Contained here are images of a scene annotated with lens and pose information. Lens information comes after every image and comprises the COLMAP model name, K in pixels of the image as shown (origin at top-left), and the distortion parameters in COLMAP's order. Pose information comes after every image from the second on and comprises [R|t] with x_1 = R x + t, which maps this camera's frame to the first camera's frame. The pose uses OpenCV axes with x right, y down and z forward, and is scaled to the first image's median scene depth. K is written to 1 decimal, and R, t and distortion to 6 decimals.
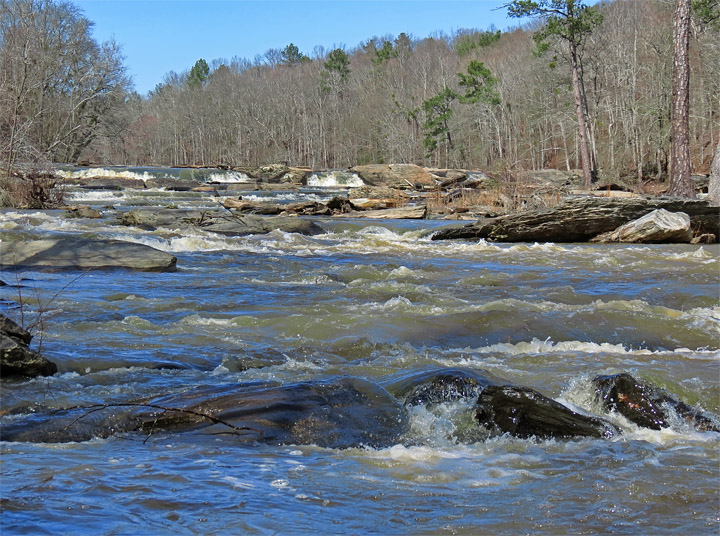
lens RADIAL K [[1910.0, 0, 359.6], [0, 1910.0, 268.5], [0, 0, 1]] dist [0.077743, 0.000000]
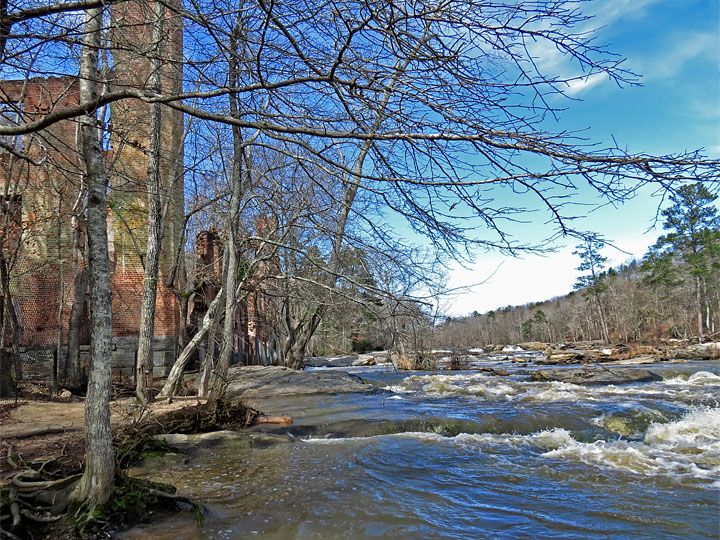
lens RADIAL K [[523.2, 0, 361.1], [0, 523.2, 273.9], [0, 0, 1]] dist [-0.040666, -0.000736]
pose [[0.969190, -0.083815, -0.231617, -0.021573], [0.037044, 0.979229, -0.199346, -0.003820], [0.243514, 0.184624, 0.952163, 0.074769]]
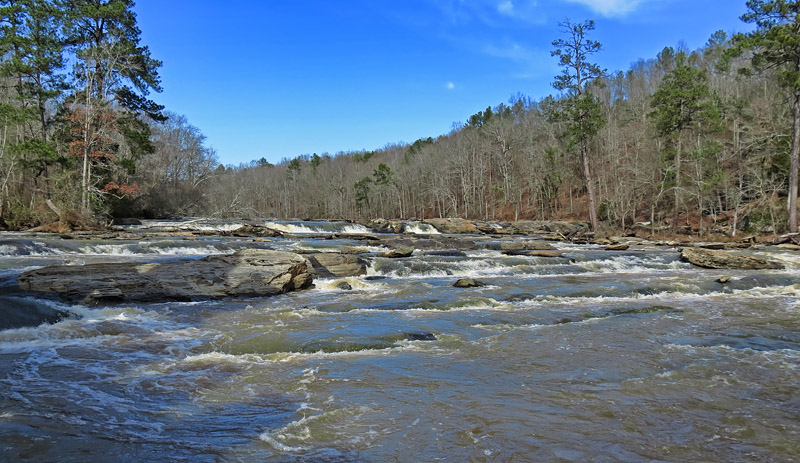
lens RADIAL K [[792.0, 0, 399.0], [0, 792.0, 231.4], [0, 0, 1]] dist [-0.046271, 0.000000]
pose [[0.983544, -0.006594, 0.180550, -0.070717], [0.012385, 0.999444, -0.030968, -0.012403], [-0.180245, 0.032694, 0.983078, 0.190595]]
